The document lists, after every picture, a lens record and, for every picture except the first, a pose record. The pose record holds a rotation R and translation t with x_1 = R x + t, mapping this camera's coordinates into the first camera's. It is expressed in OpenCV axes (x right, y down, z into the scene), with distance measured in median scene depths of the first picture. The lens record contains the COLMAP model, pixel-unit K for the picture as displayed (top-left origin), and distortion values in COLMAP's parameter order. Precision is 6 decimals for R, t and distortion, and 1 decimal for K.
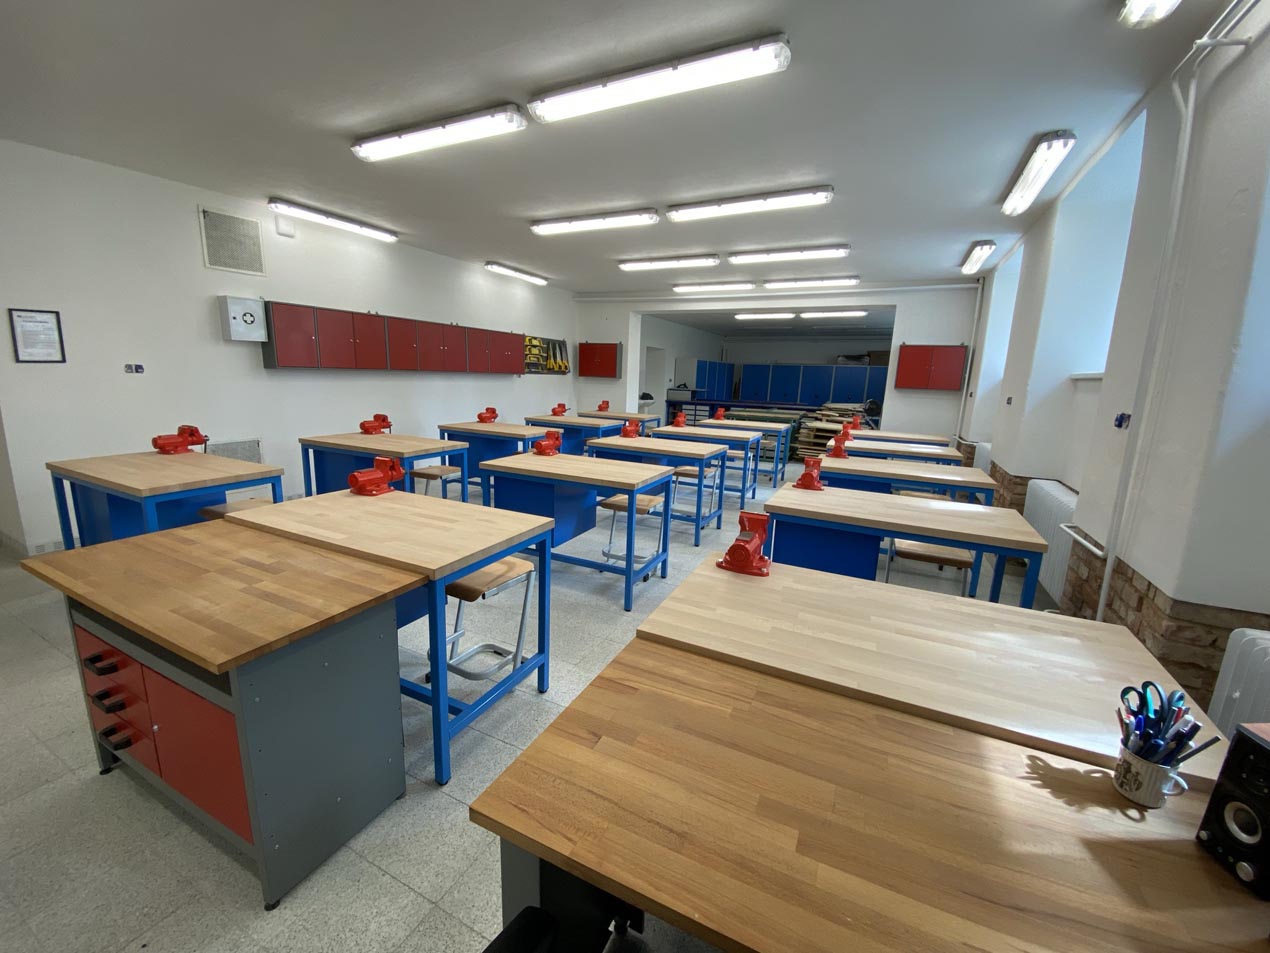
lens RADIAL K [[517.9, 0, 630.9], [0, 517.9, 474.0], [0, 0, 1]] dist [0.004177, -0.014010]
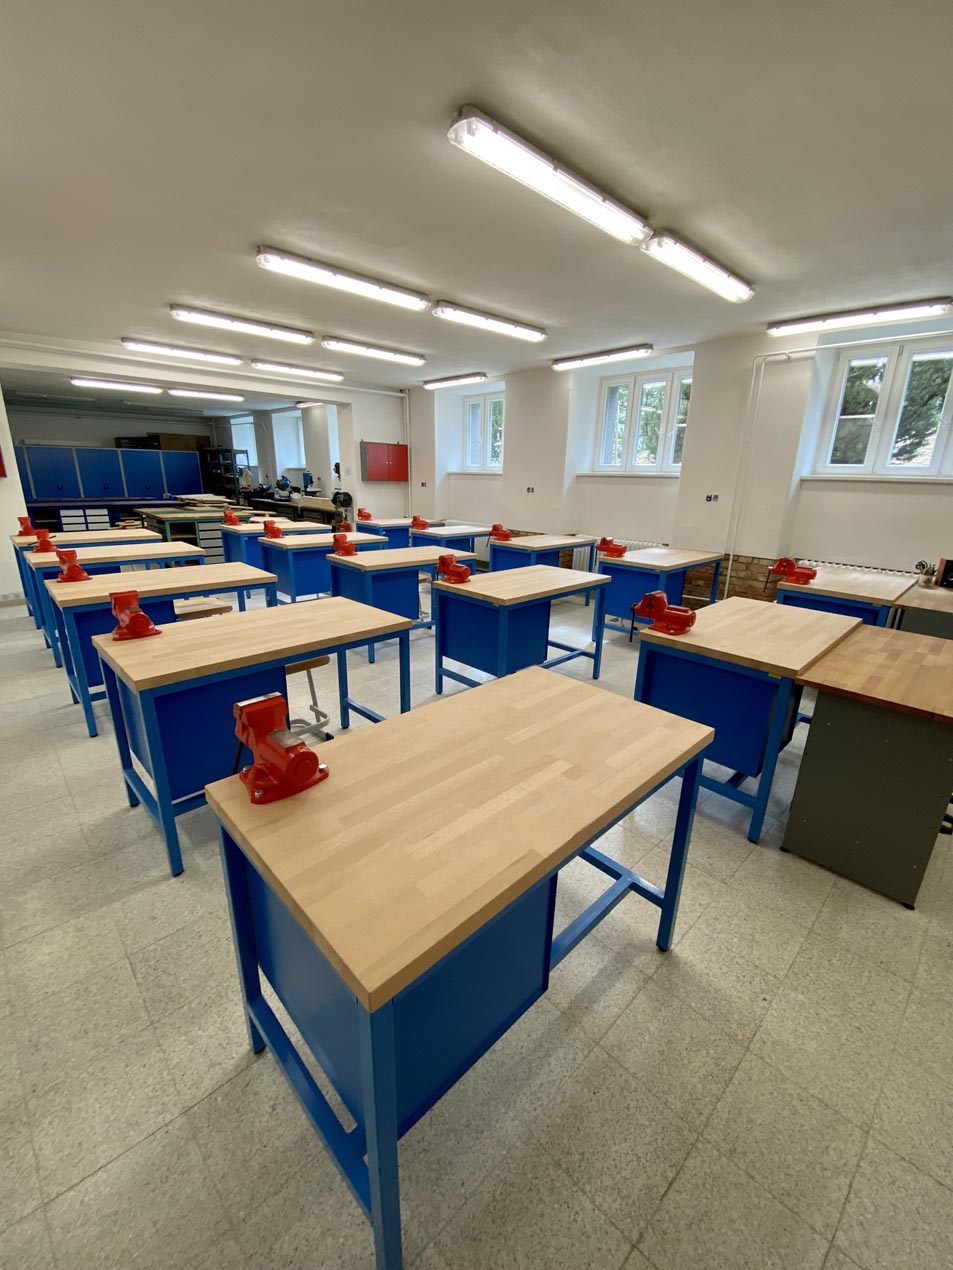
lens RADIAL K [[517.9, 0, 481.5], [0, 517.9, 635.3], [0, 0, 1]] dist [0.004177, -0.014010]
pose [[0.335848, -0.302659, 0.891966, -1.562172], [0.164453, 0.951266, 0.260860, -0.277410], [-0.927449, 0.059077, 0.369254, 1.029069]]
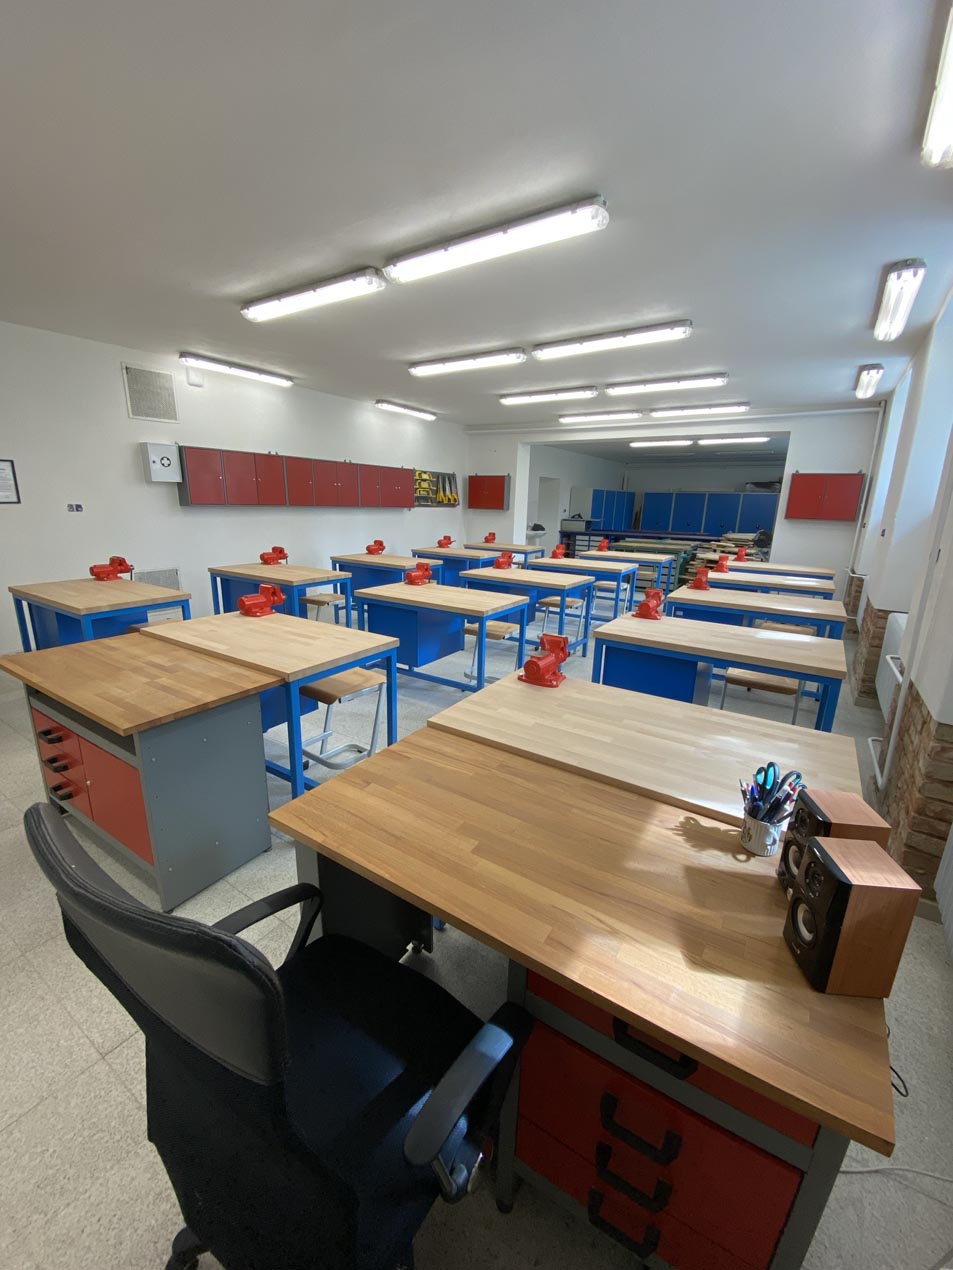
lens RADIAL K [[517.9, 0, 473.9], [0, 517.9, 633.6], [0, 0, 1]] dist [0.004177, -0.014010]
pose [[0.992512, 0.019705, -0.120549, 0.148865], [-0.012985, 0.998331, 0.056278, 0.007015], [0.121457, -0.054291, 0.991111, -0.129953]]
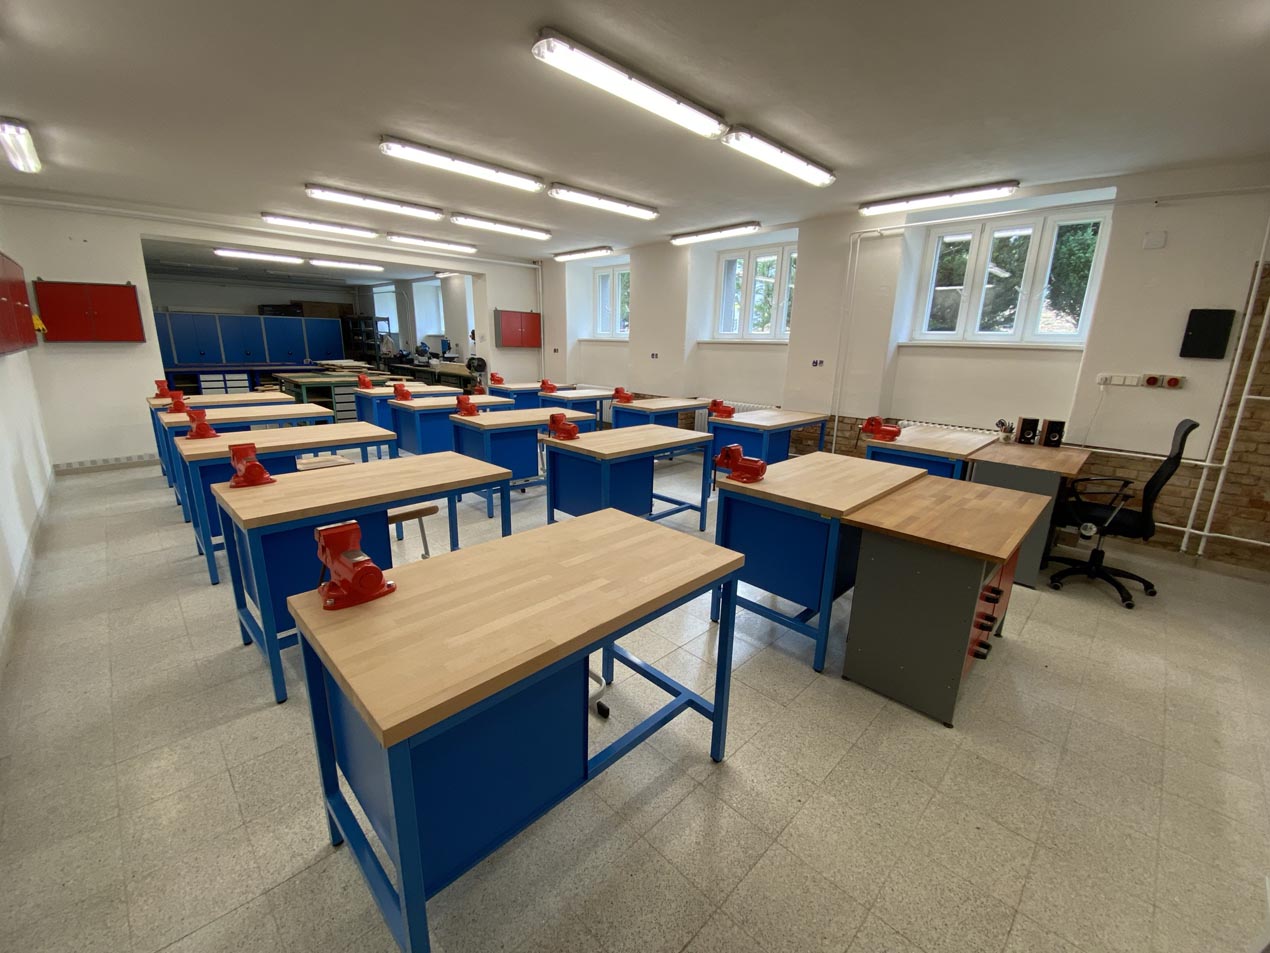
lens RADIAL K [[517.9, 0, 637.0], [0, 517.9, 475.8], [0, 0, 1]] dist [0.004177, -0.014010]
pose [[0.319536, -0.260476, 0.911070, -1.620557], [0.163396, 0.962220, 0.217792, -0.250697], [-0.933380, 0.079273, 0.350025, 0.887600]]
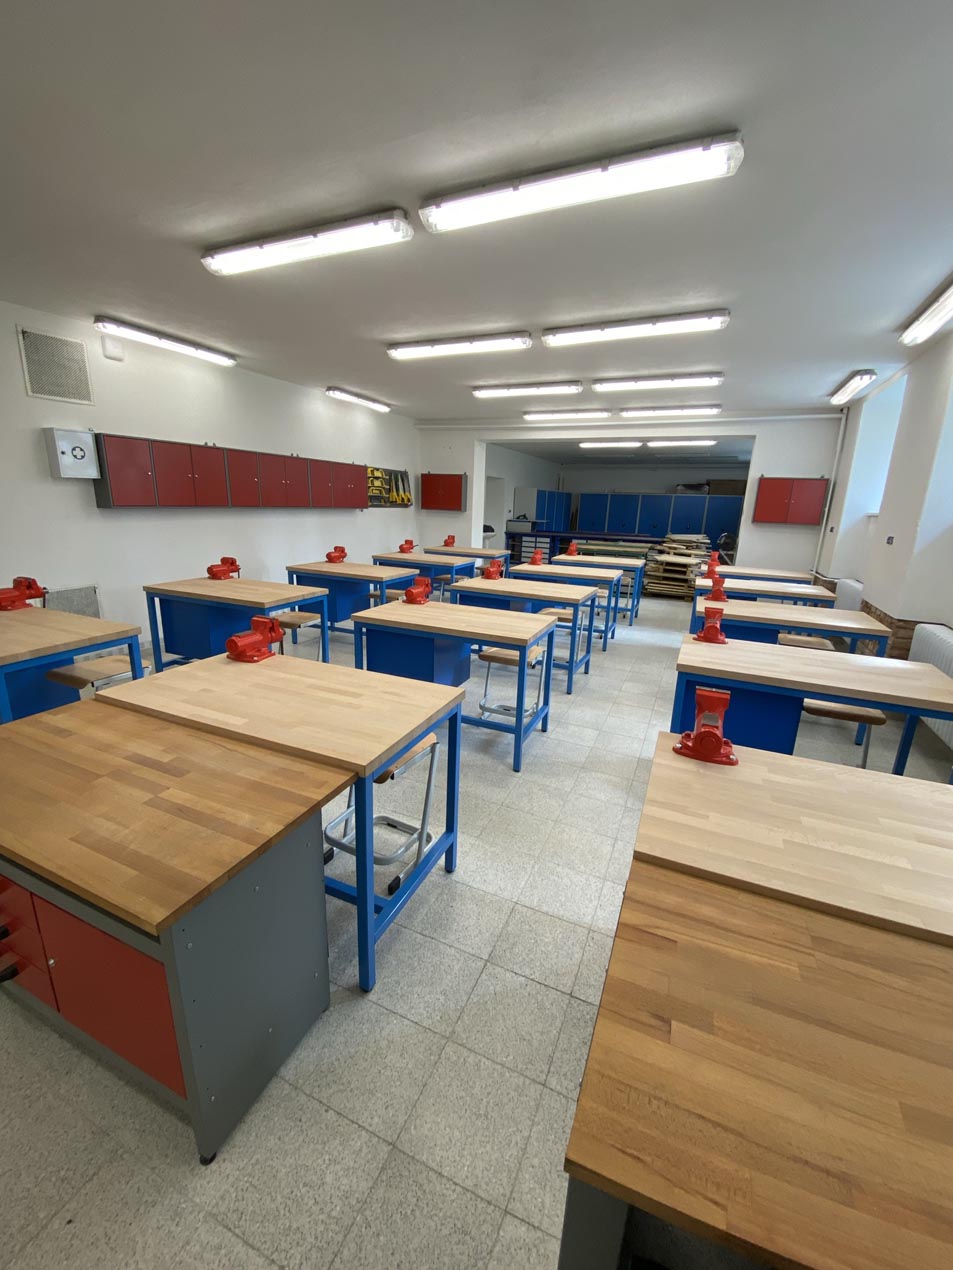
lens RADIAL K [[517.9, 0, 474.4], [0, 517.9, 634.0], [0, 0, 1]] dist [0.004177, -0.014010]
pose [[0.999270, -0.012240, 0.036175, -0.151060], [0.009990, 0.998042, 0.061748, -0.060253], [-0.036860, -0.061341, 0.997436, 0.093636]]
